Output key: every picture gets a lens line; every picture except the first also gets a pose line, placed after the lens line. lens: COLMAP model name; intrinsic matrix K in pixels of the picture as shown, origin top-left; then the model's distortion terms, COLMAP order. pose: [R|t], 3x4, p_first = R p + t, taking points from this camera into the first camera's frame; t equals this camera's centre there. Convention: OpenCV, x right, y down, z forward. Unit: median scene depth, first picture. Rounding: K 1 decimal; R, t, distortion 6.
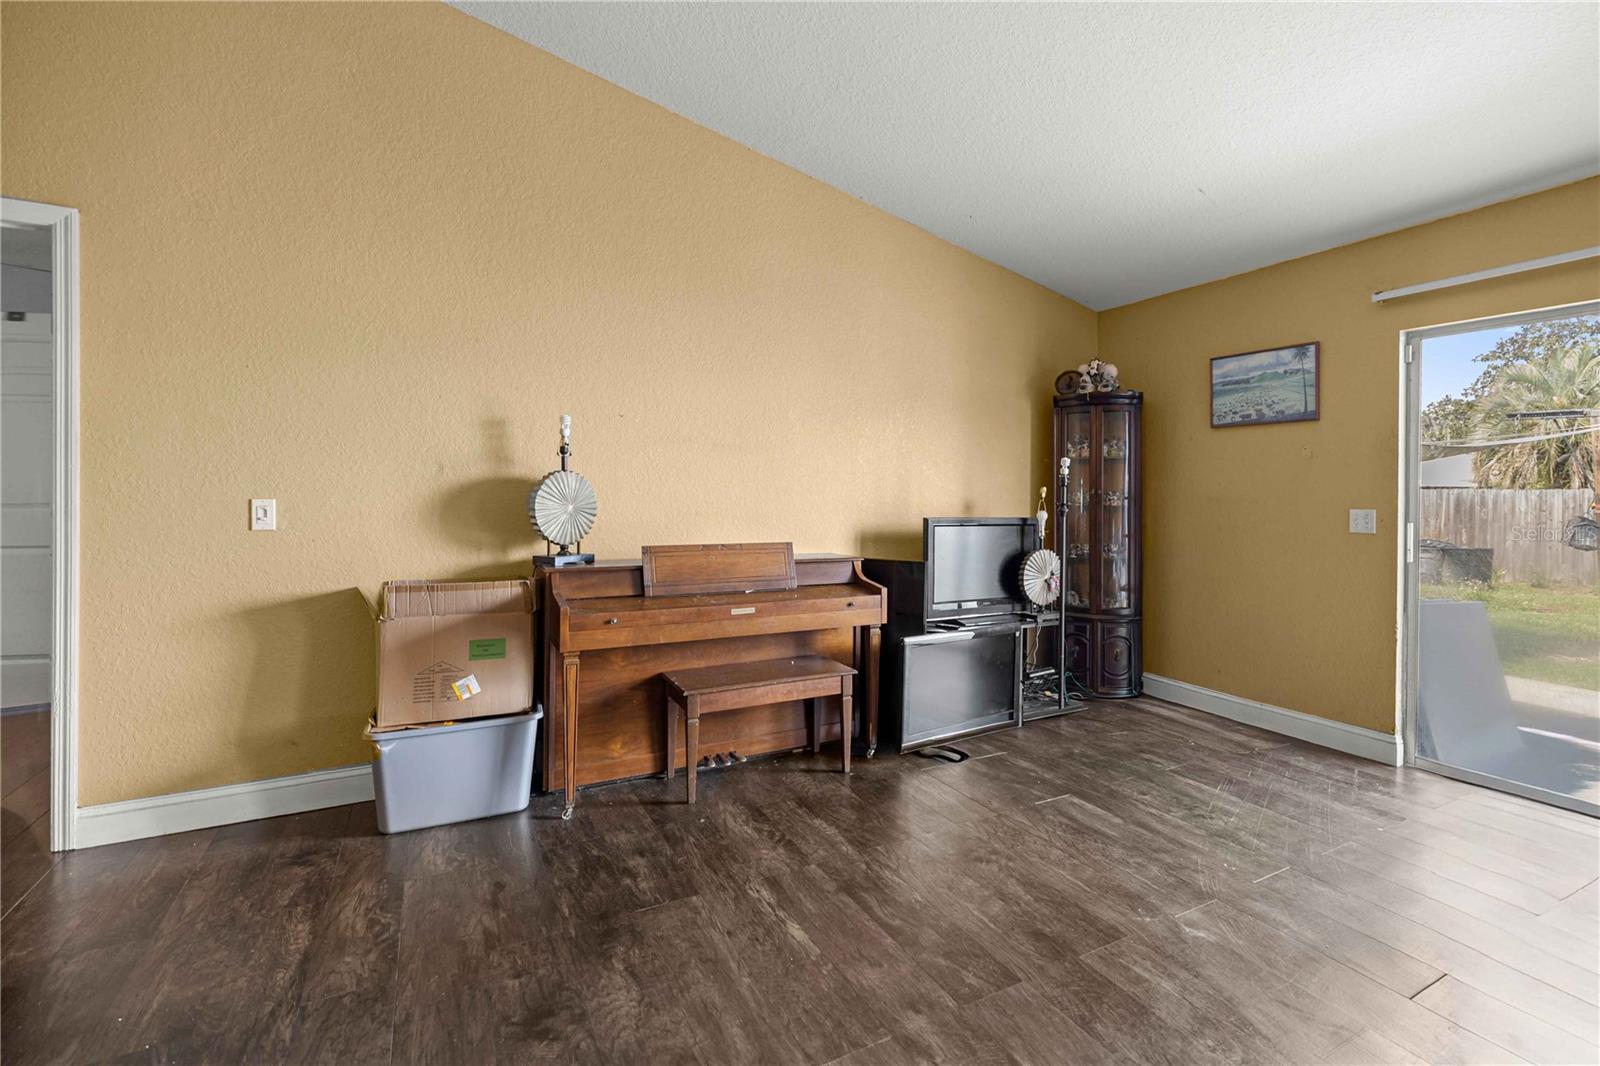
lens RADIAL K [[675.9, 0, 795.6], [0, 675.9, 490.4], [0, 0, 1]] dist [0.001730, 0.000322]
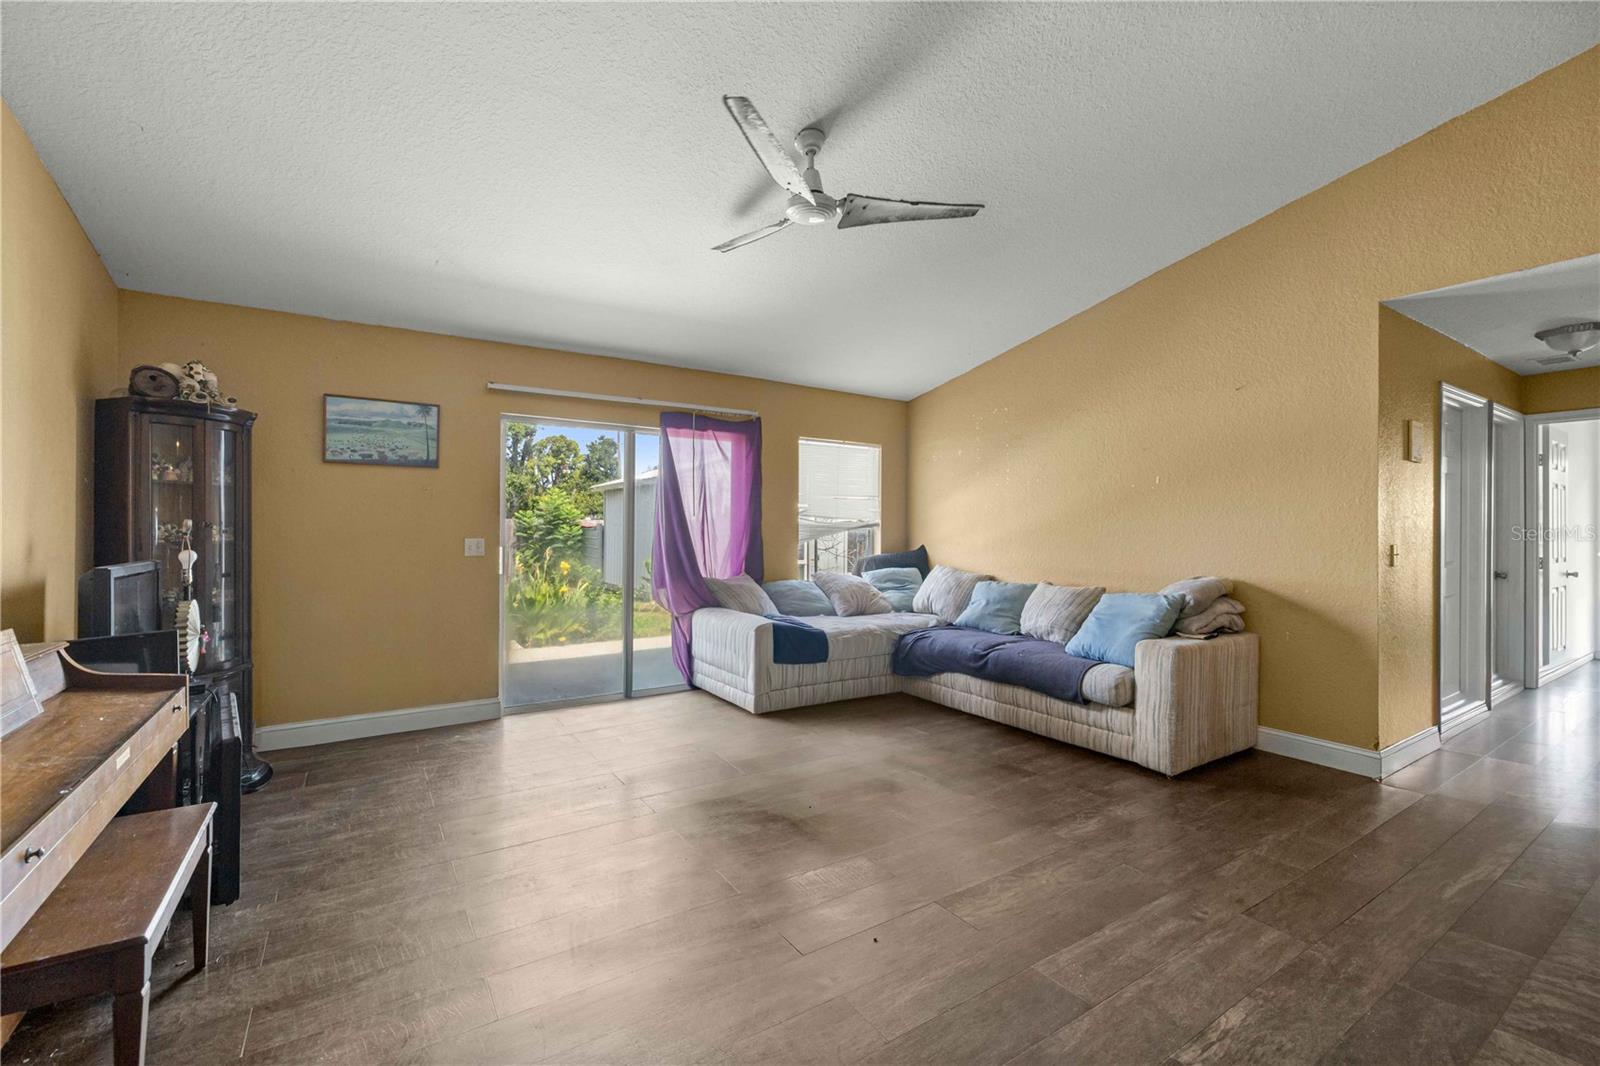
lens RADIAL K [[675.9, 0, 798.0], [0, 675.9, 528.9], [0, 0, 1]] dist [0.001730, 0.000322]
pose [[-0.088325, -0.009487, 0.996047, -0.488840], [-0.002241, 0.999954, 0.009325, -0.003024], [-0.996089, -0.001408, -0.088342, 0.403836]]
